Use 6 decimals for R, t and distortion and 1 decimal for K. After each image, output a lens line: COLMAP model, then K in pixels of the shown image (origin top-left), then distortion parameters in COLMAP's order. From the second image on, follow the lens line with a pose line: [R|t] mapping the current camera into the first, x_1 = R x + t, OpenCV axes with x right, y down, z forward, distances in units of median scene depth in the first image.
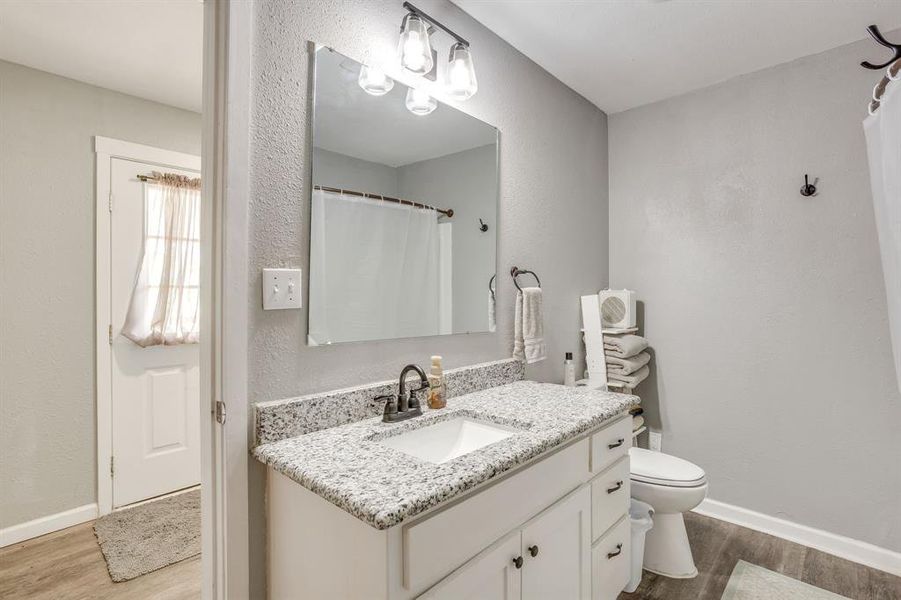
lens RADIAL K [[447.0, 0, 451.6], [0, 447.0, 292.6], [0, 0, 1]] dist [-0.034710, 0.020812]
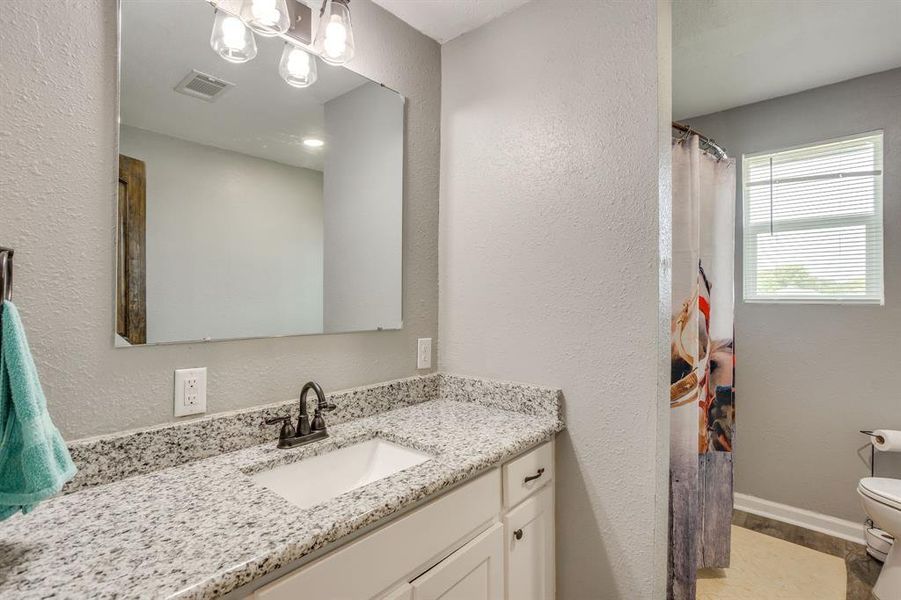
lens RADIAL K [[411.9, 0, 450.5], [0, 411.9, 300.8], [0, 0, 1]] dist [0.003606, 0.000418]
pose [[0.999852, -0.001881, 0.017122, 0.173452], [0.001823, 0.999993, 0.003383, -0.002304], [-0.017128, -0.003351, 0.999848, 0.178282]]
